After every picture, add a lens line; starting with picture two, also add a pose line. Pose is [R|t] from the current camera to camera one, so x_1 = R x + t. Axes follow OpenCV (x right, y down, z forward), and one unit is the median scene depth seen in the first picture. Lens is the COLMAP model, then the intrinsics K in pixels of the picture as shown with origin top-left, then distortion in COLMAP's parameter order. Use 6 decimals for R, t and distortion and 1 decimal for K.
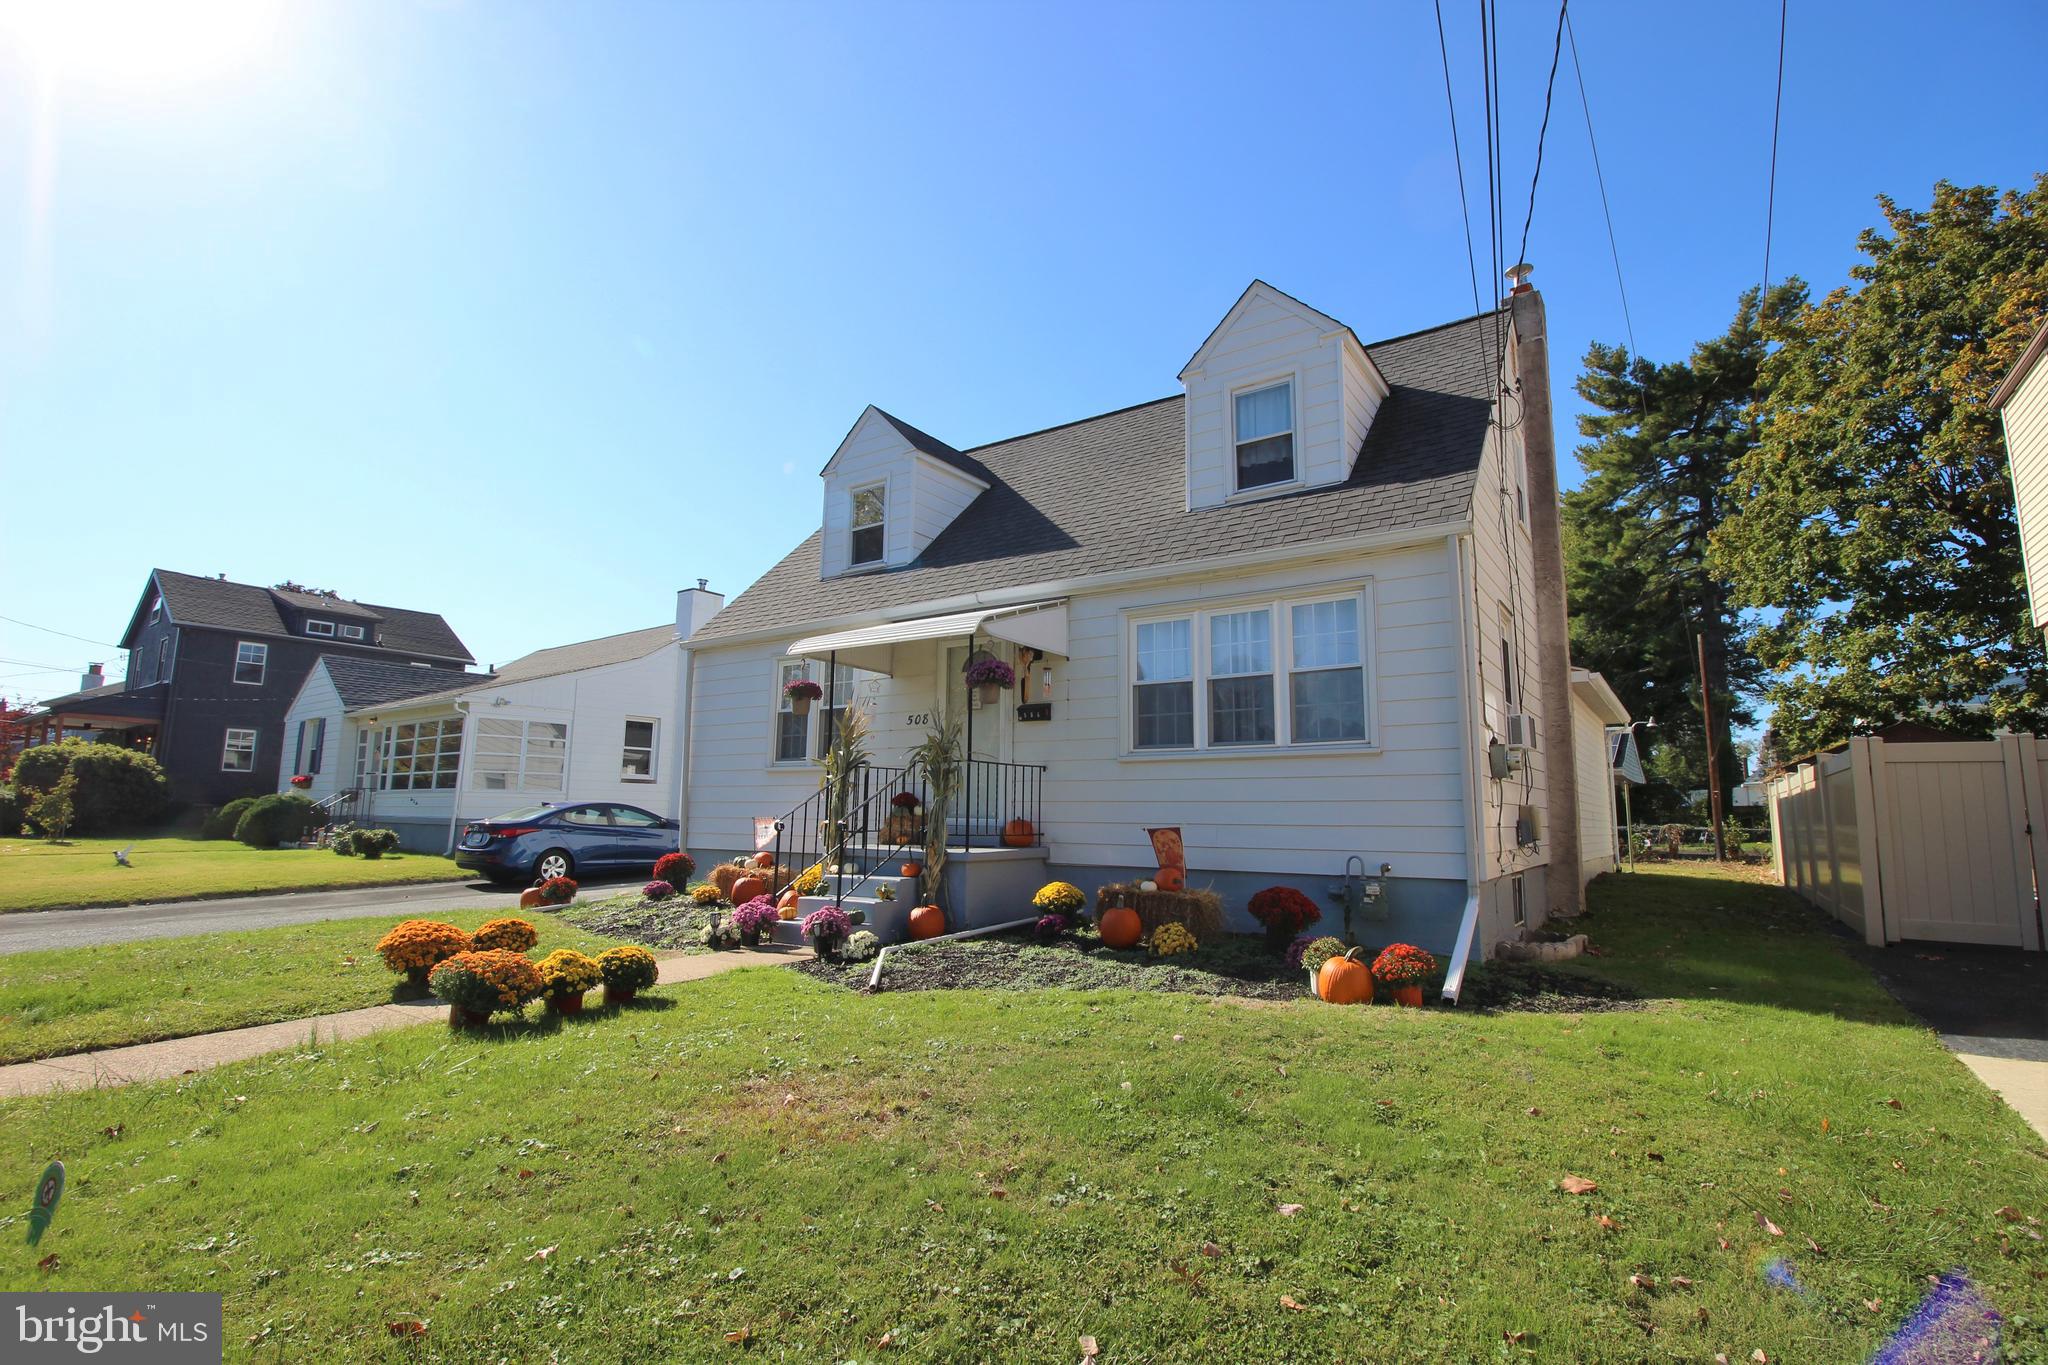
lens RADIAL K [[979.0, 0, 1064.5], [0, 979.0, 682.0], [0, 0, 1]] dist [-0.017017, -0.002851]
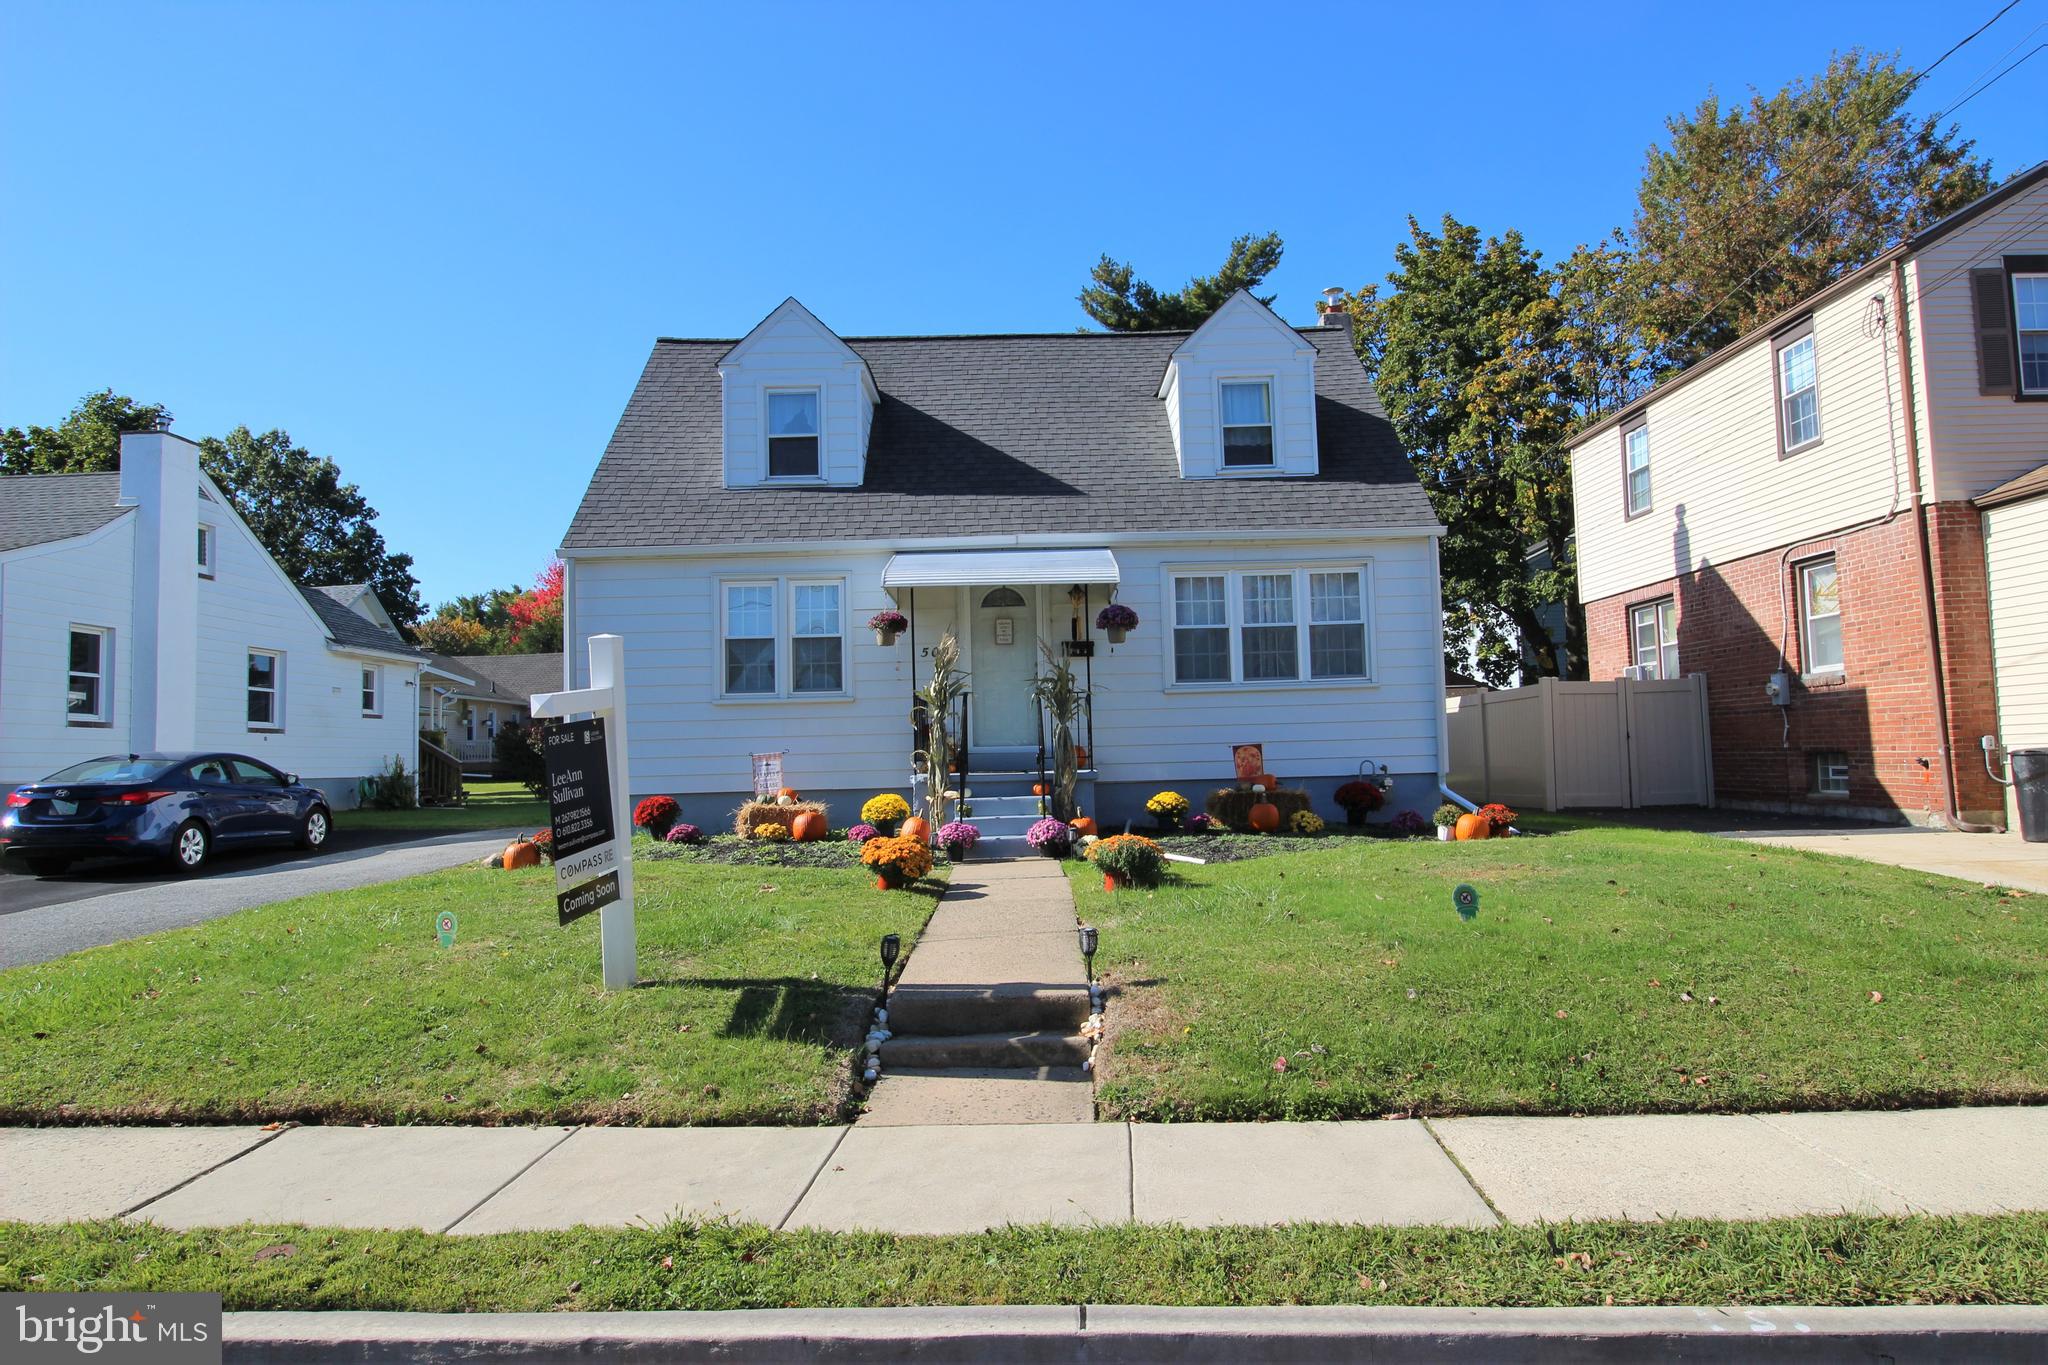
lens RADIAL K [[1316.8, 0, 1036.2], [0, 1316.8, 700.6], [0, 0, 1]] dist [-0.004686, -0.000430]
pose [[0.811833, -0.008278, 0.583830, -0.549364], [-0.044763, 0.996074, 0.076367, -0.013280], [-0.582171, -0.088131, 0.808276, -0.111964]]
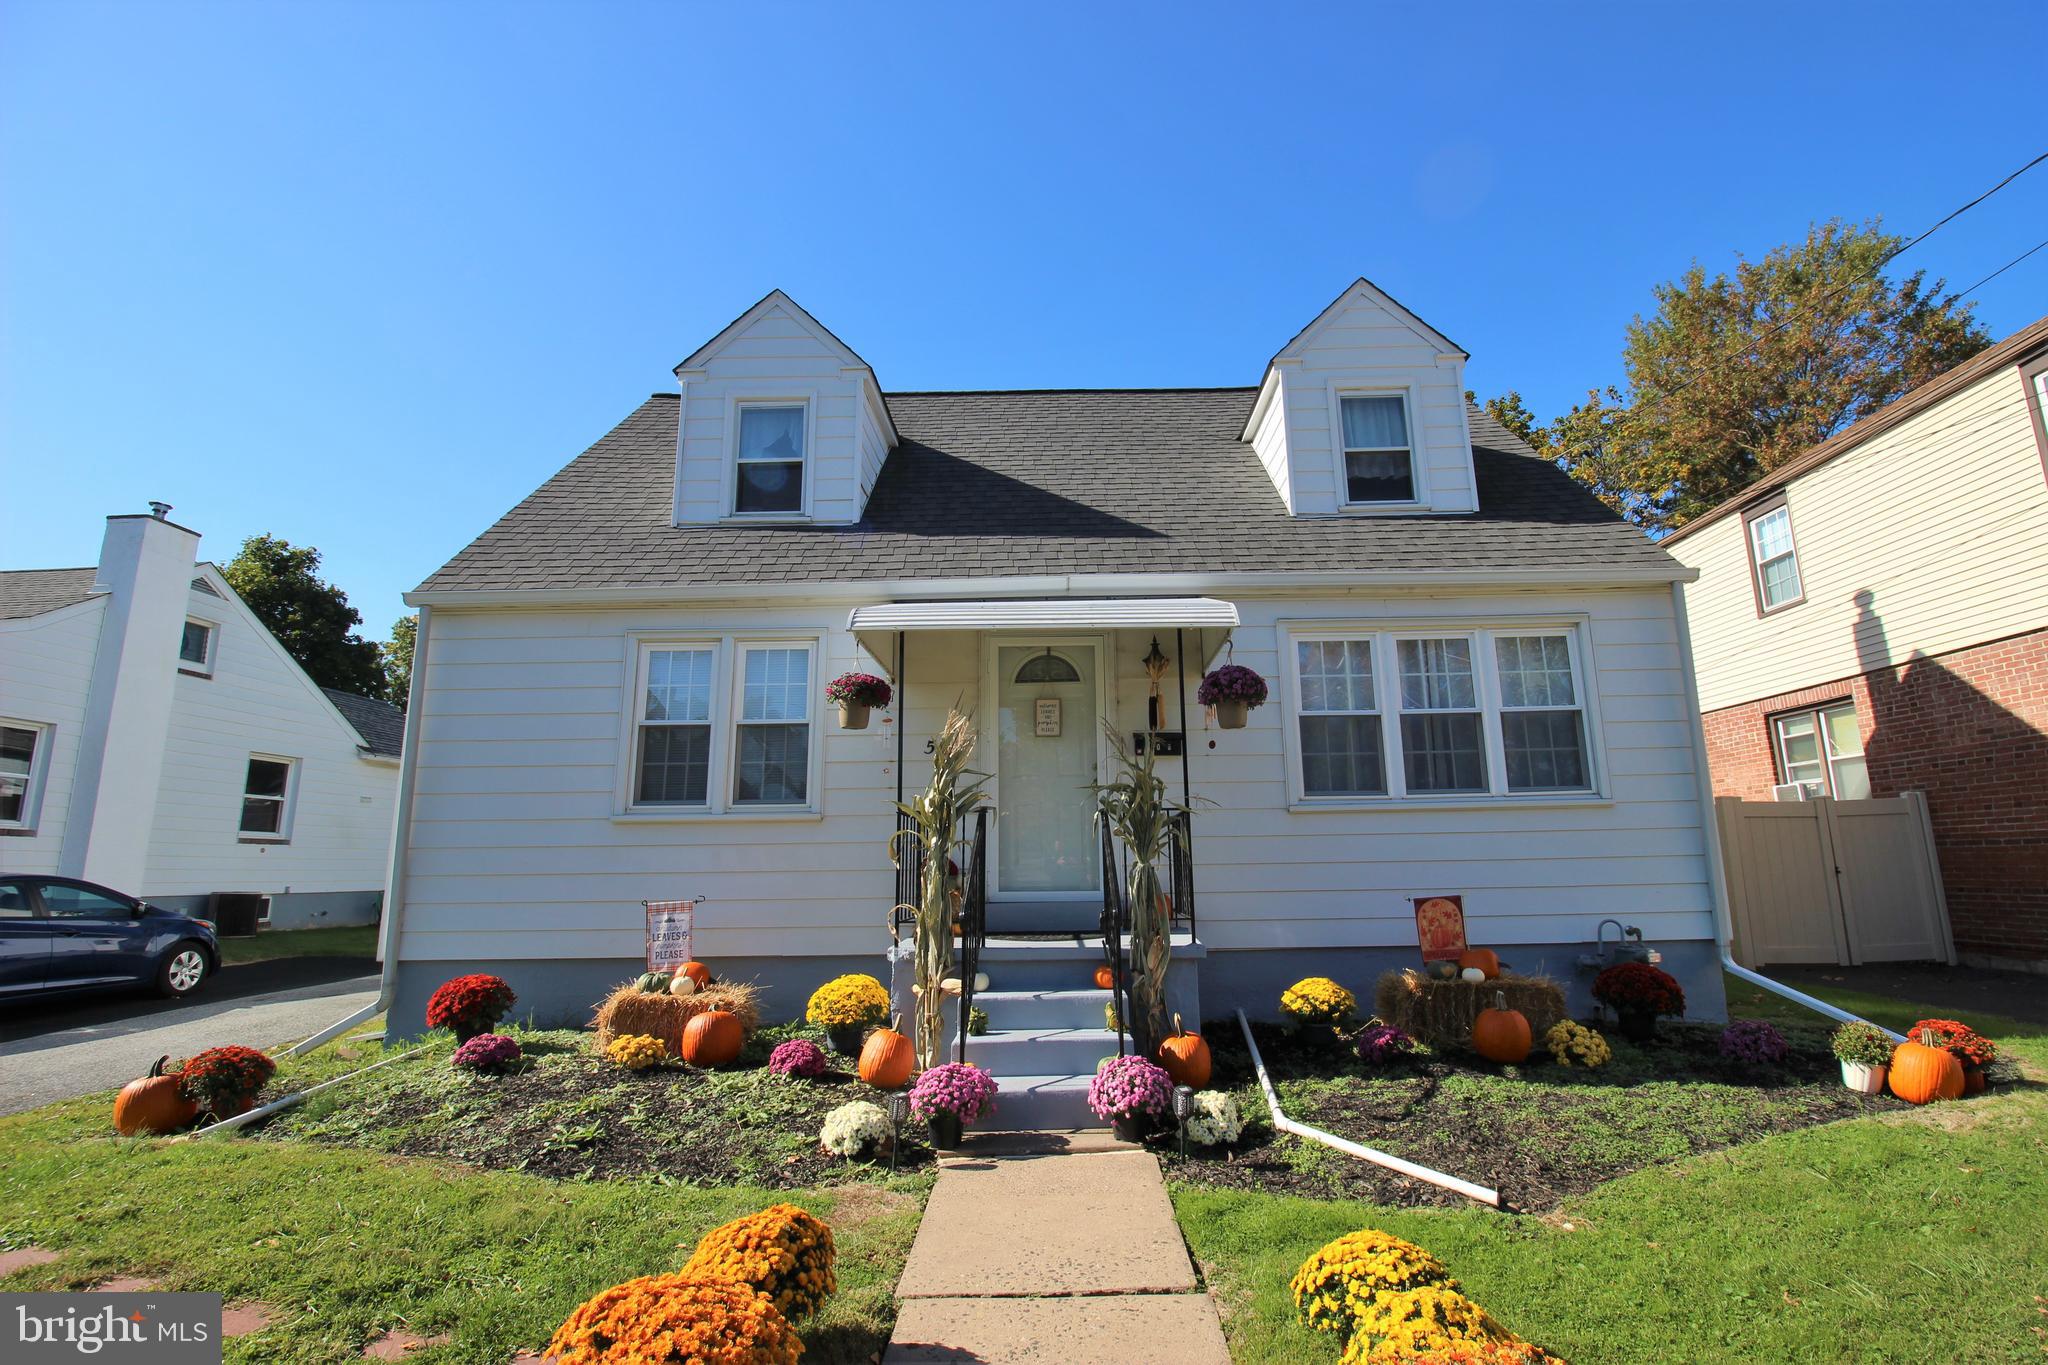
lens RADIAL K [[979.0, 0, 1047.2], [0, 979.0, 663.9], [0, 0, 1]] dist [-0.017017, -0.002851]
pose [[0.826059, 0.087416, 0.556763, -0.302160], [-0.052633, 0.995546, -0.078218, 0.019132], [-0.561121, 0.035309, 0.826981, 0.248125]]
